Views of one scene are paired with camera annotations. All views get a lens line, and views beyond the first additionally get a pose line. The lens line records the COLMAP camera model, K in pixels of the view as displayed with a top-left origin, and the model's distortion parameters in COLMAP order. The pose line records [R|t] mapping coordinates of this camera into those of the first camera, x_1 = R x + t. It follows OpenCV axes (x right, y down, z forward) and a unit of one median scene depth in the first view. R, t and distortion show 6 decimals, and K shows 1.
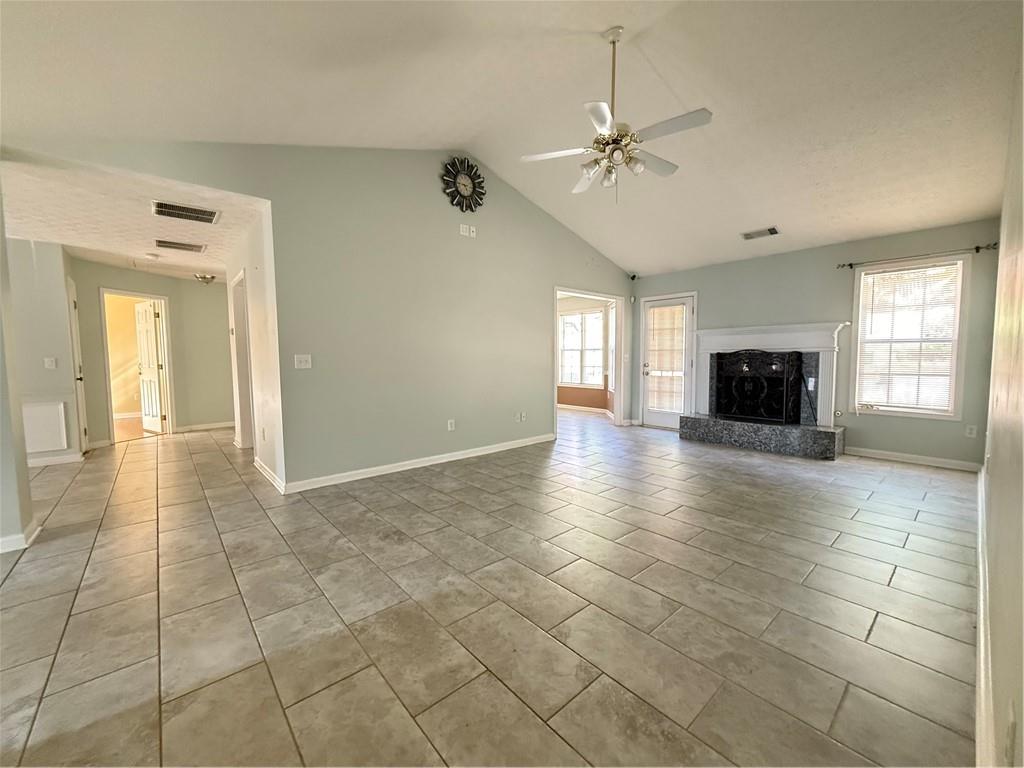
lens RADIAL K [[411.3, 0, 516.2], [0, 411.3, 384.8], [0, 0, 1]] dist [0.002150, -0.000530]
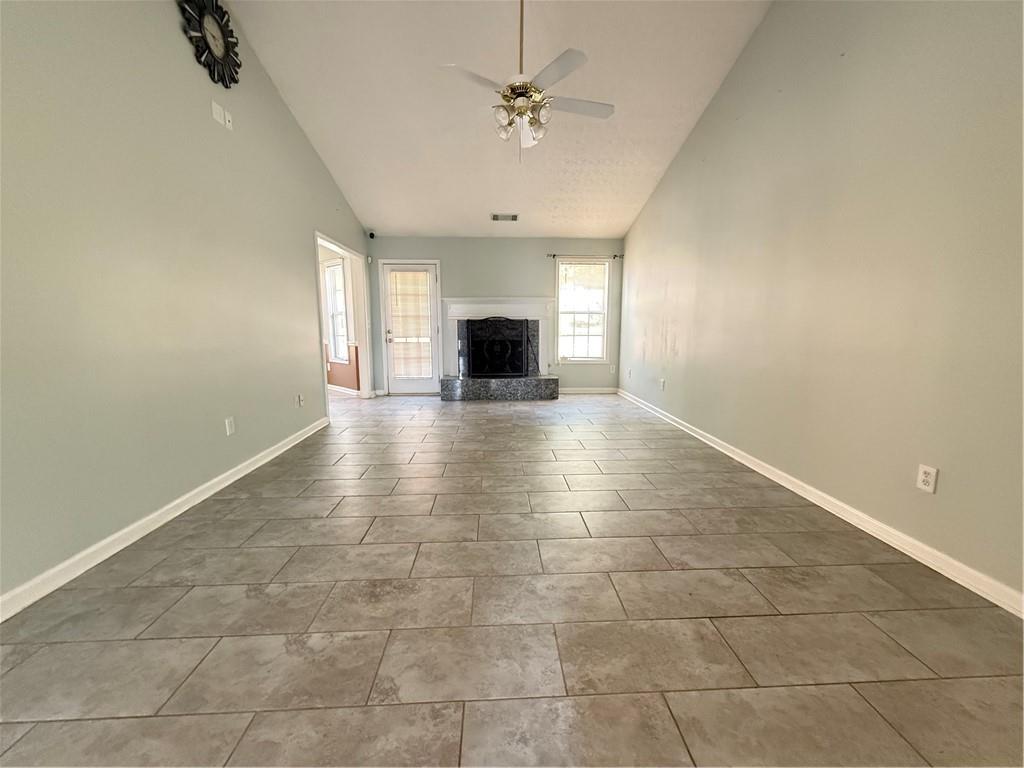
lens RADIAL K [[411.3, 0, 512.9], [0, 411.3, 383.7], [0, 0, 1]] dist [0.002150, -0.000530]
pose [[0.619089, -0.107083, 0.777986, -0.370742], [0.051434, 0.994062, 0.095895, -0.006496], [-0.783635, -0.019353, 0.620920, 0.250068]]
